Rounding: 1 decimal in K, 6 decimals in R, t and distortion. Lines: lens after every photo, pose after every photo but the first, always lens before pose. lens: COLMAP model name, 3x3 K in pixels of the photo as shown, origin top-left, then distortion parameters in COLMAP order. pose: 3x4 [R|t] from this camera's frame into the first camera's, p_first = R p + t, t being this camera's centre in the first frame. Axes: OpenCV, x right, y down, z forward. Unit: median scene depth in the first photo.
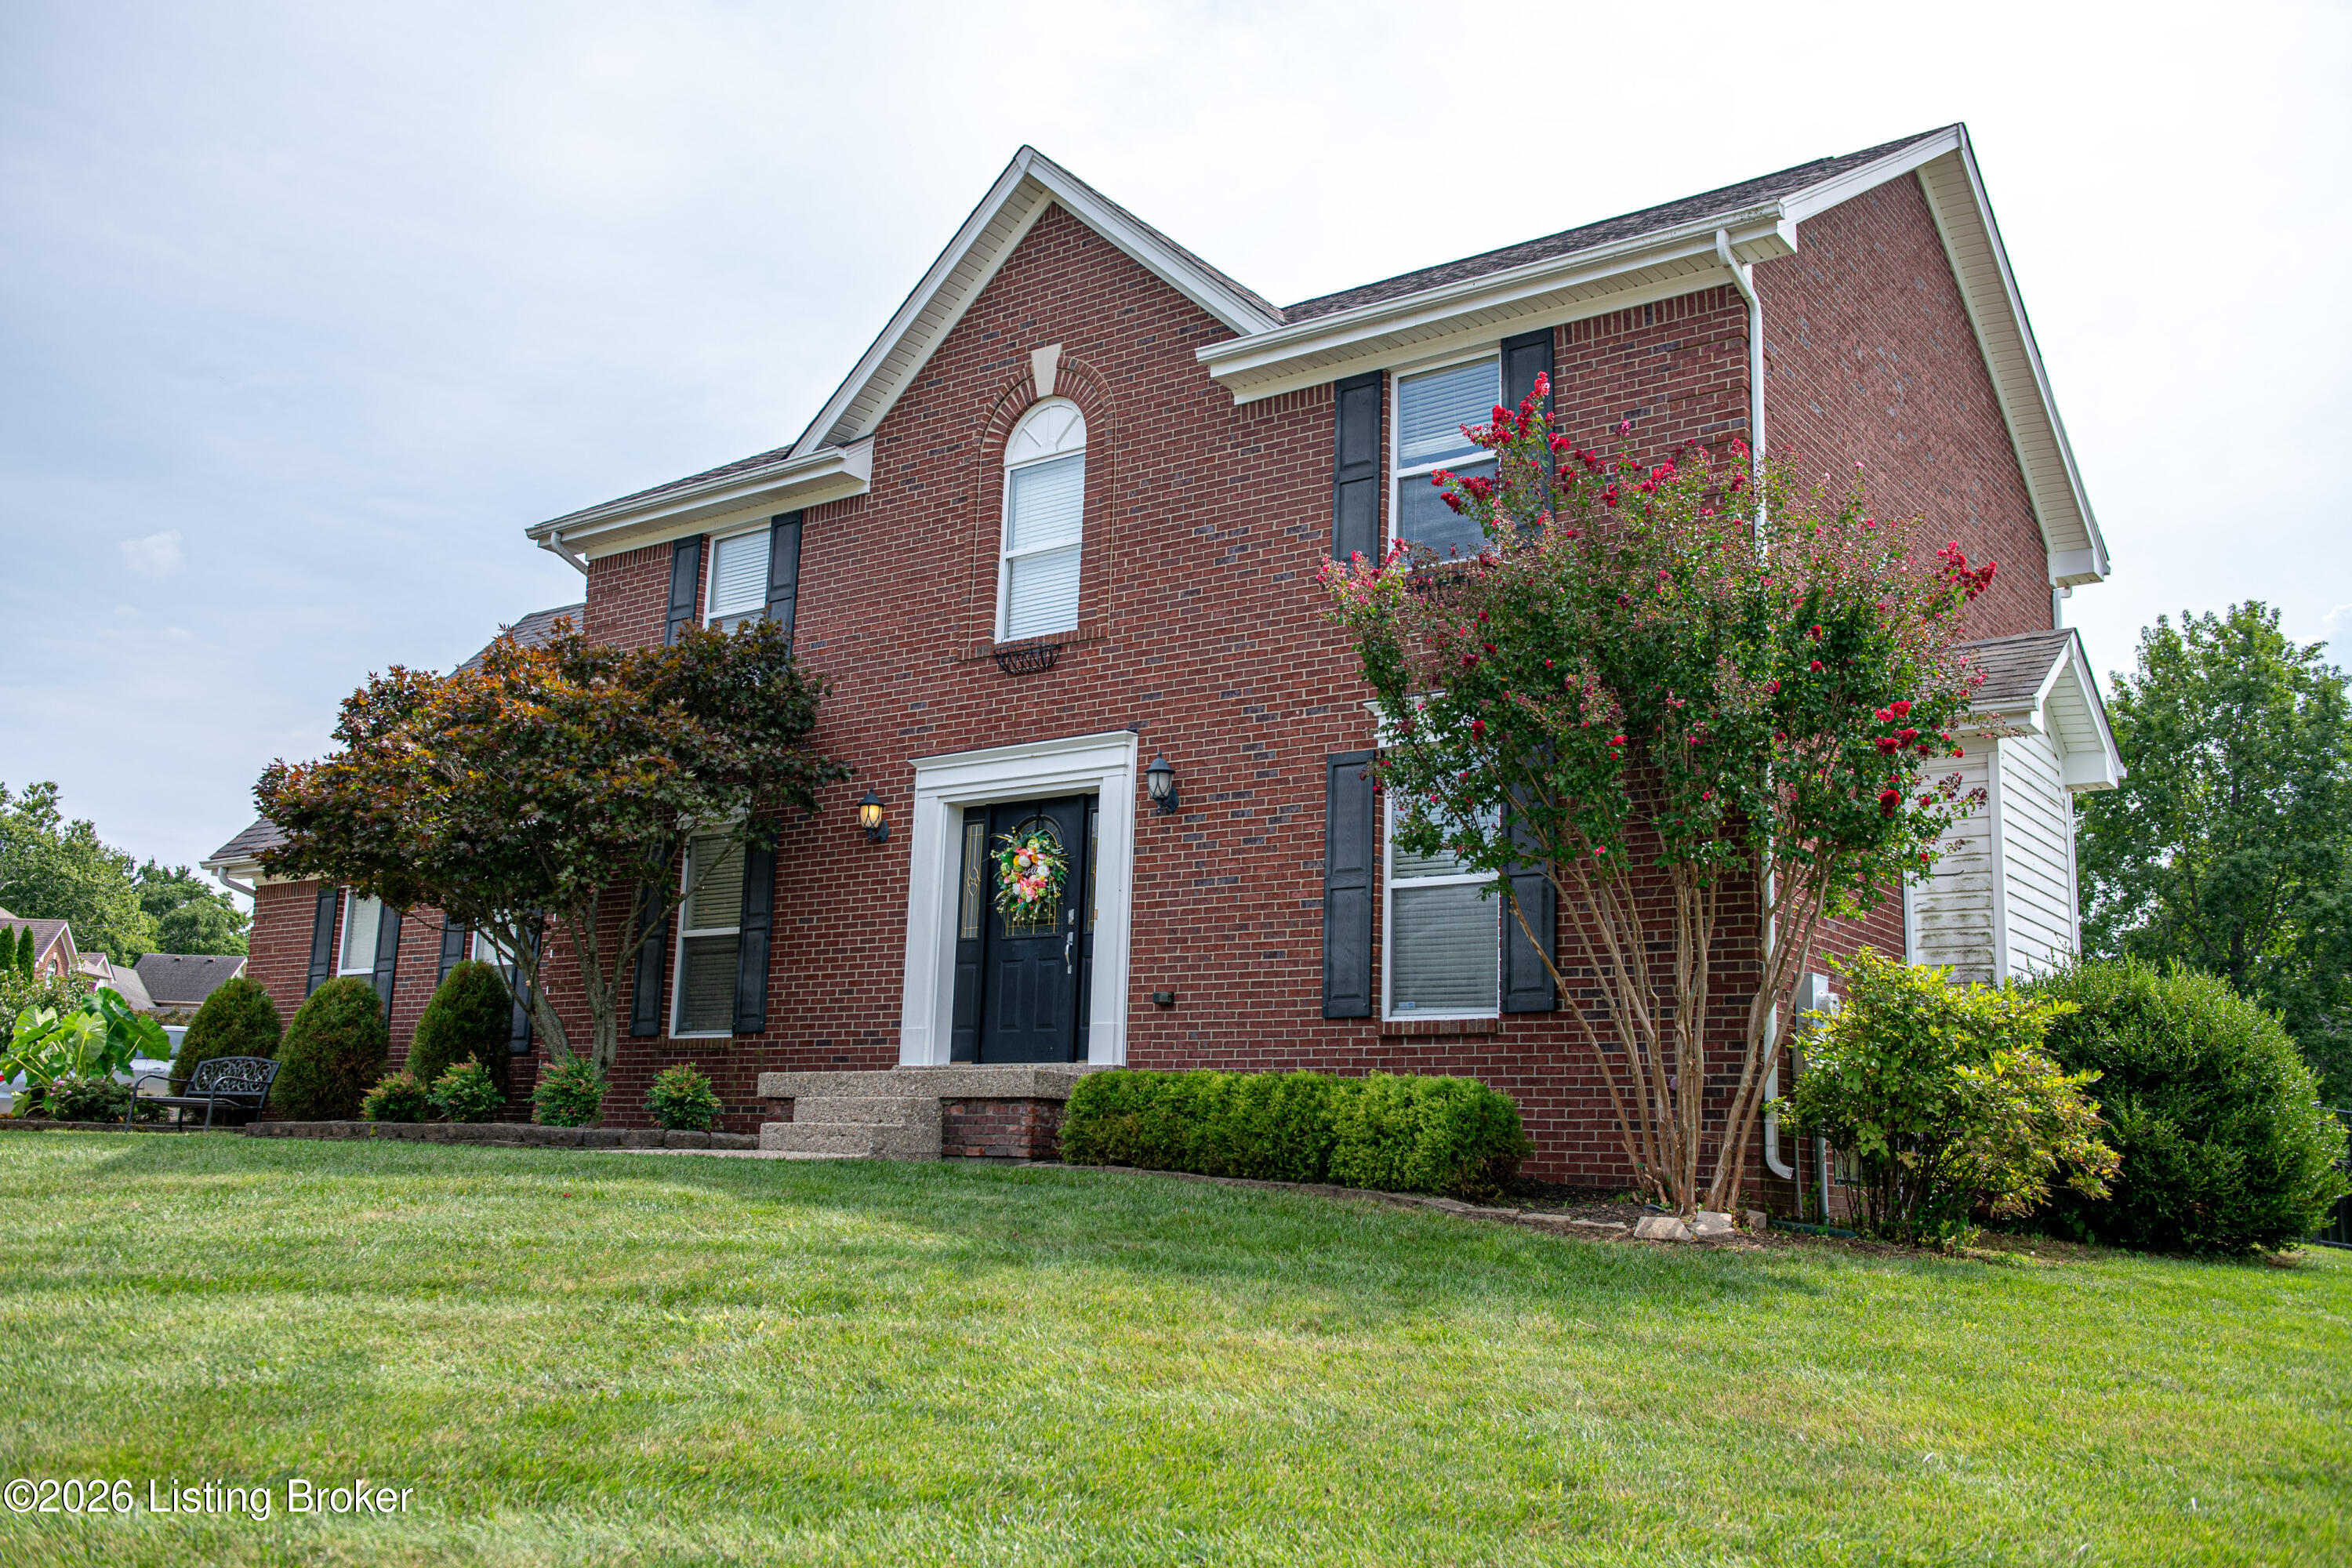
lens RADIAL K [[2071.9, 0, 1176.0], [0, 2071.9, 784.0], [0, 0, 1]] dist [0.005380, 0.000910]
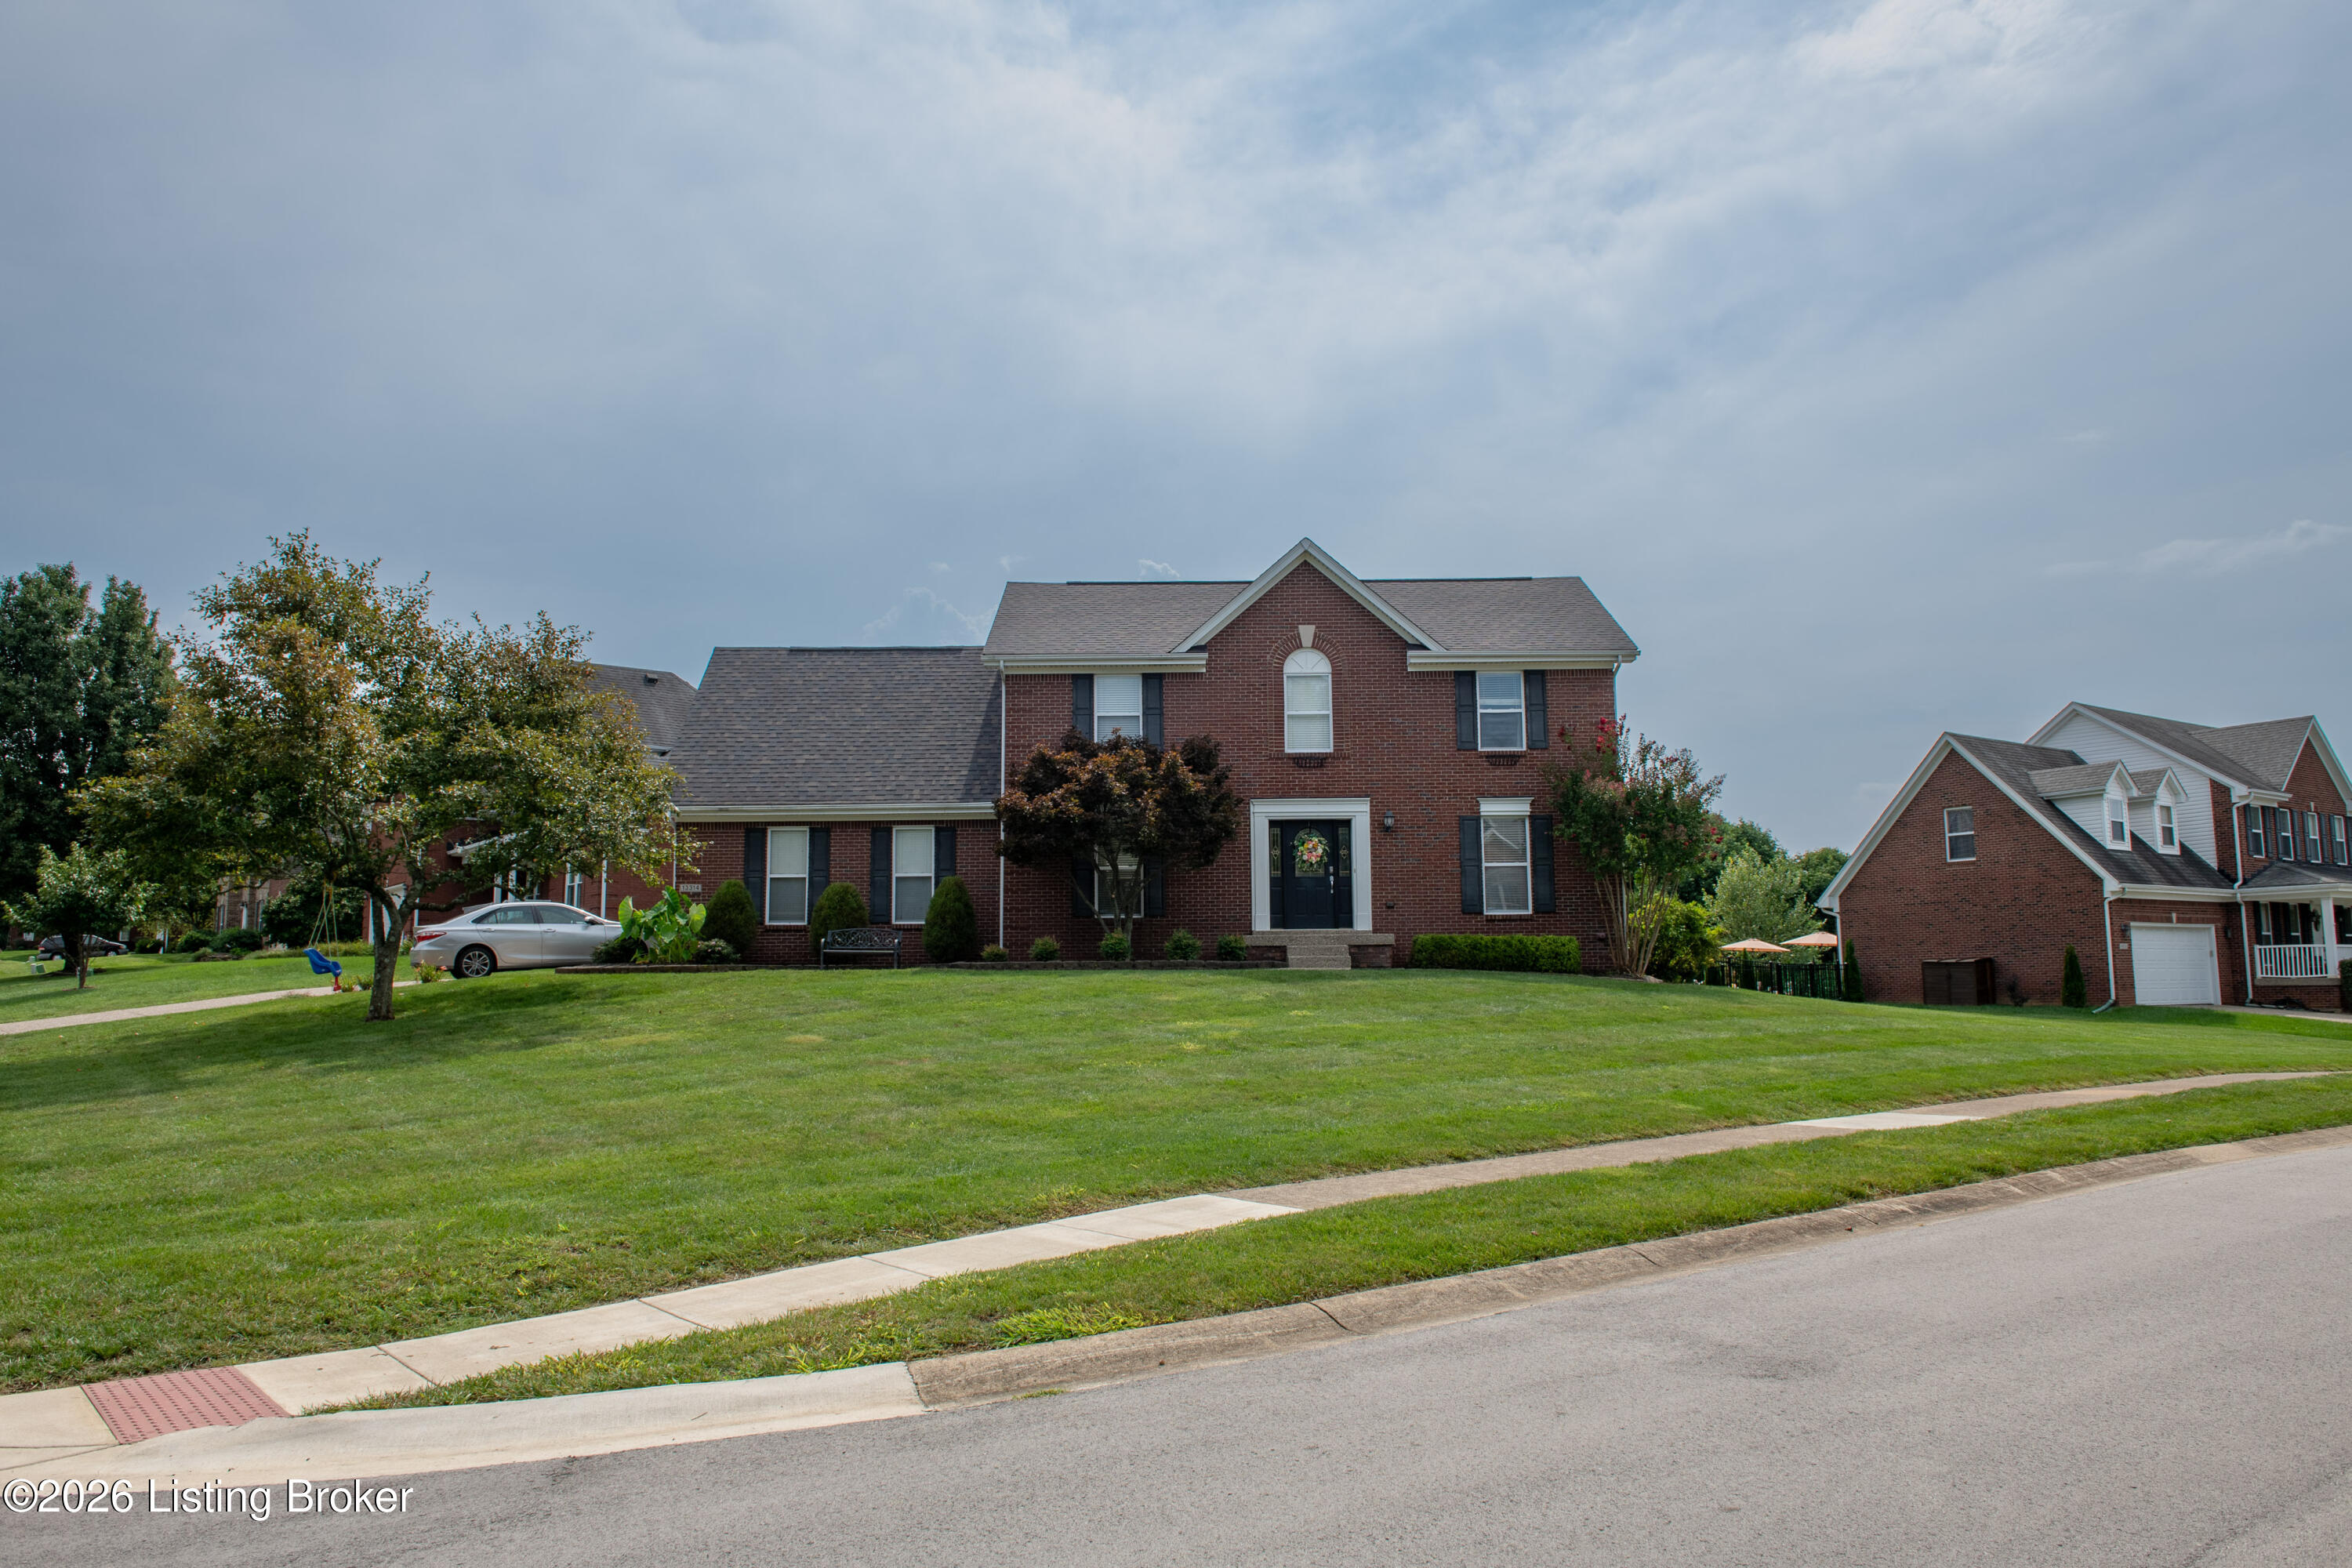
lens RADIAL K [[1765.4, 0, 1176.0], [0, 1765.4, 784.0], [0, 0, 1]] dist [-0.035435, -0.000119]
pose [[0.793614, 0.026319, 0.607852, -1.475670], [-0.081482, 0.994662, 0.063315, -0.155439], [-0.602941, -0.099777, 0.791522, -0.542236]]
